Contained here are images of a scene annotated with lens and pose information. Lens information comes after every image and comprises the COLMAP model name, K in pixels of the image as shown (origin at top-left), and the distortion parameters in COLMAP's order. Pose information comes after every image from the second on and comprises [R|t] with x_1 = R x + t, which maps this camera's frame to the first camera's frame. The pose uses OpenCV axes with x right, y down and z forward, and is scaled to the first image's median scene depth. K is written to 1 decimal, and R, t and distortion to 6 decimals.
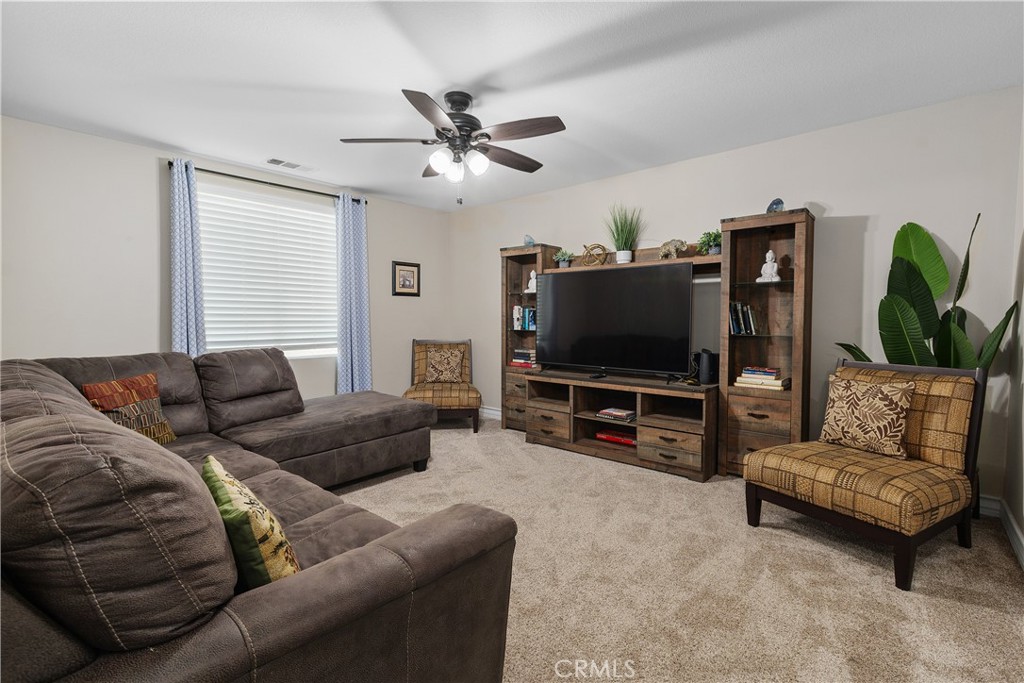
lens RADIAL K [[472.9, 0, 514.5], [0, 472.9, 339.4], [0, 0, 1]] dist [0.006197, -0.001590]
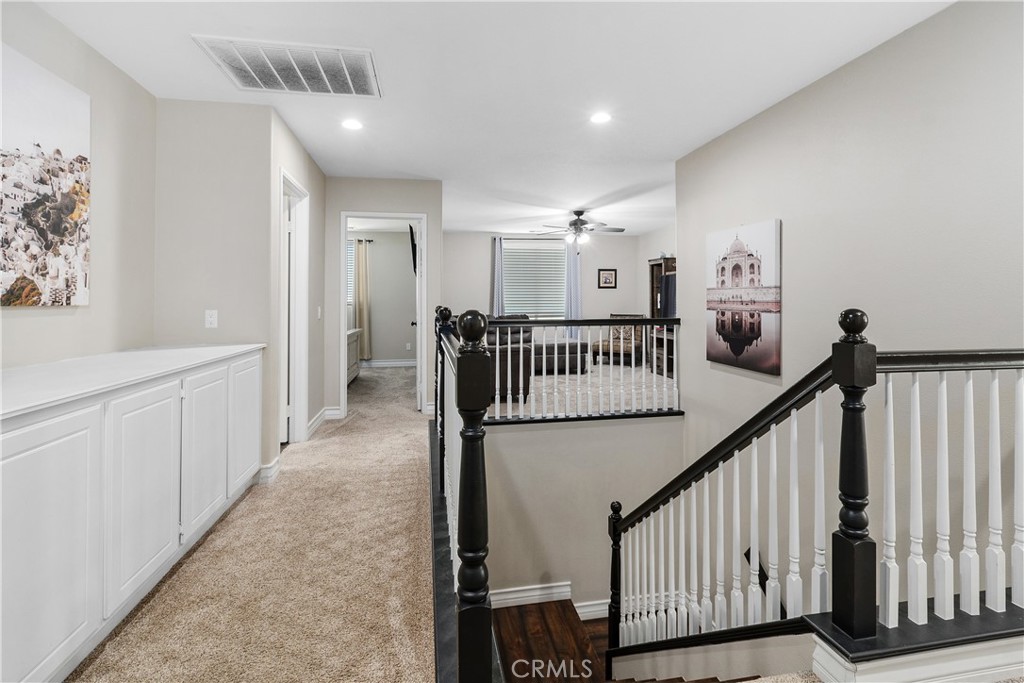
lens RADIAL K [[472.9, 0, 512.8], [0, 472.9, 298.7], [0, 0, 1]] dist [0.006197, -0.001590]
pose [[0.790522, -0.005601, -0.612408, 0.564084], [-0.027934, 0.998588, -0.045191, 0.033434], [0.611797, 0.052831, 0.789249, -0.572404]]
